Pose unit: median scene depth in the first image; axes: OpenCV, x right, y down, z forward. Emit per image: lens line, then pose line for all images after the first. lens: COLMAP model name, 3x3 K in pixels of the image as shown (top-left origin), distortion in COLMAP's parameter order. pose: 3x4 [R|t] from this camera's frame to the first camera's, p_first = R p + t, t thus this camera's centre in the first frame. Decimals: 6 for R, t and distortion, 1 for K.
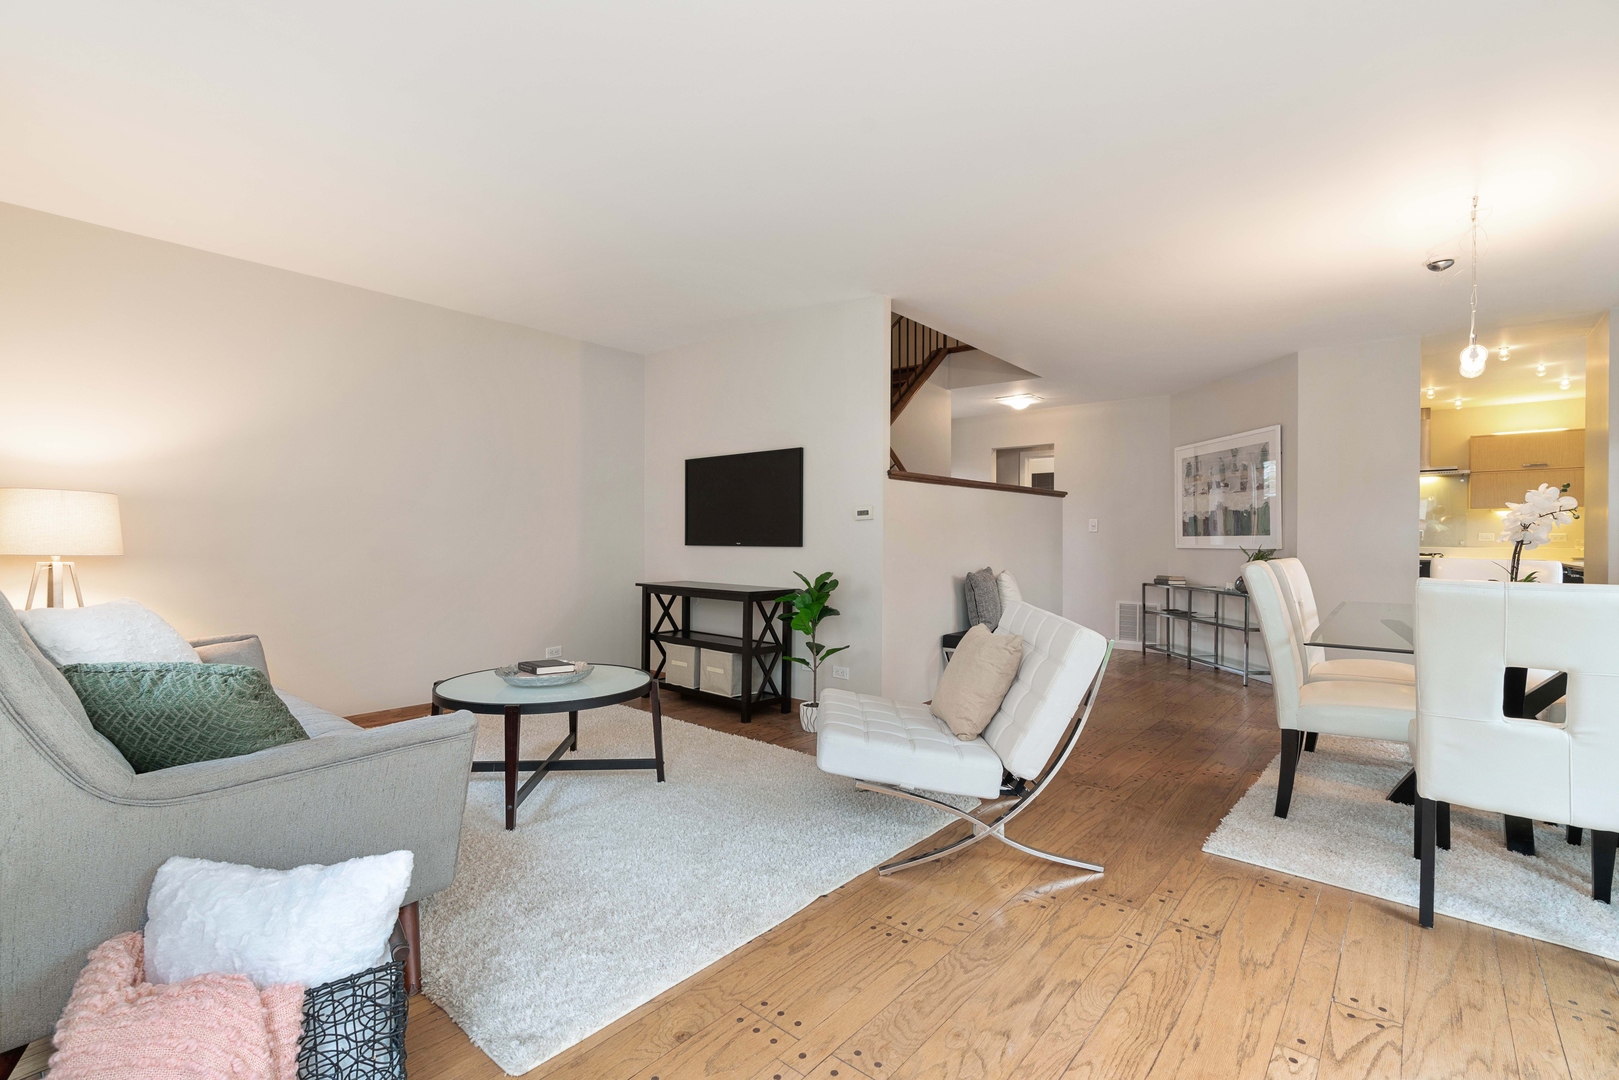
lens RADIAL K [[738.0, 0, 807.1], [0, 738.0, 537.5], [0, 0, 1]] dist [-0.005898, 0.000560]
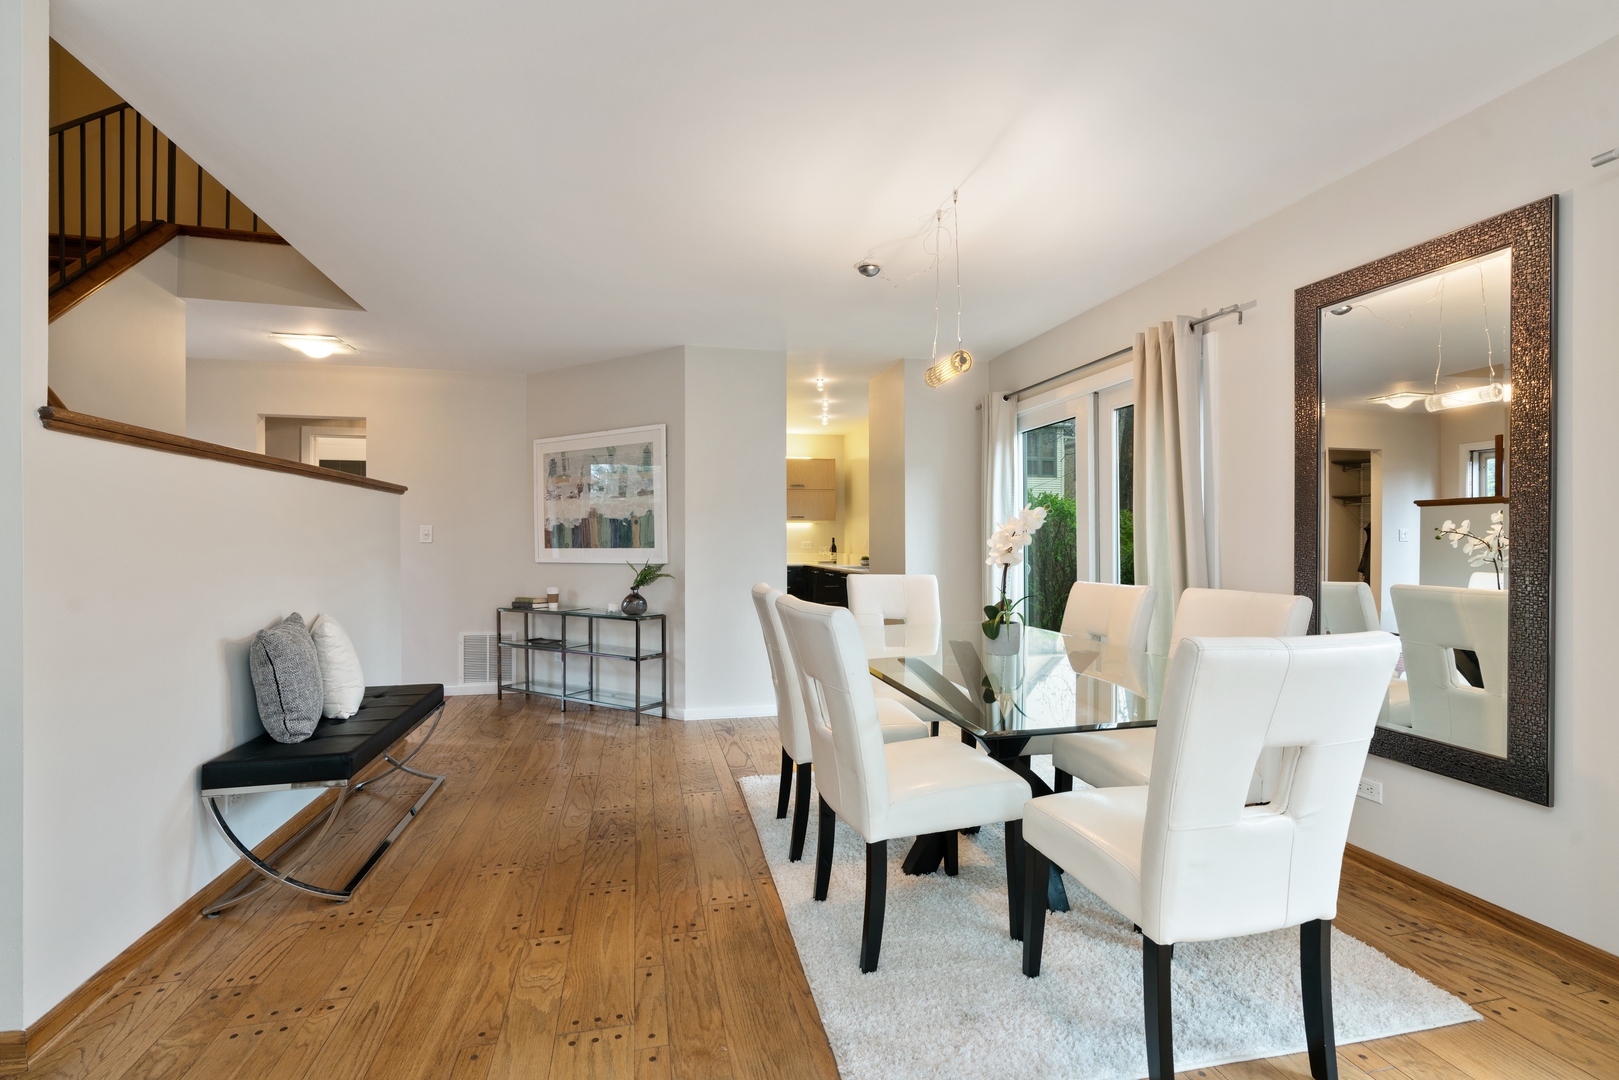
lens RADIAL K [[738.0, 0, 809.4], [0, 738.0, 542.2], [0, 0, 1]] dist [-0.005898, 0.000560]
pose [[0.595783, -0.004800, 0.803131, 0.024782], [0.002291, 0.999988, 0.004277, -0.011708], [-0.803142, -0.000708, 0.595787, 0.285264]]
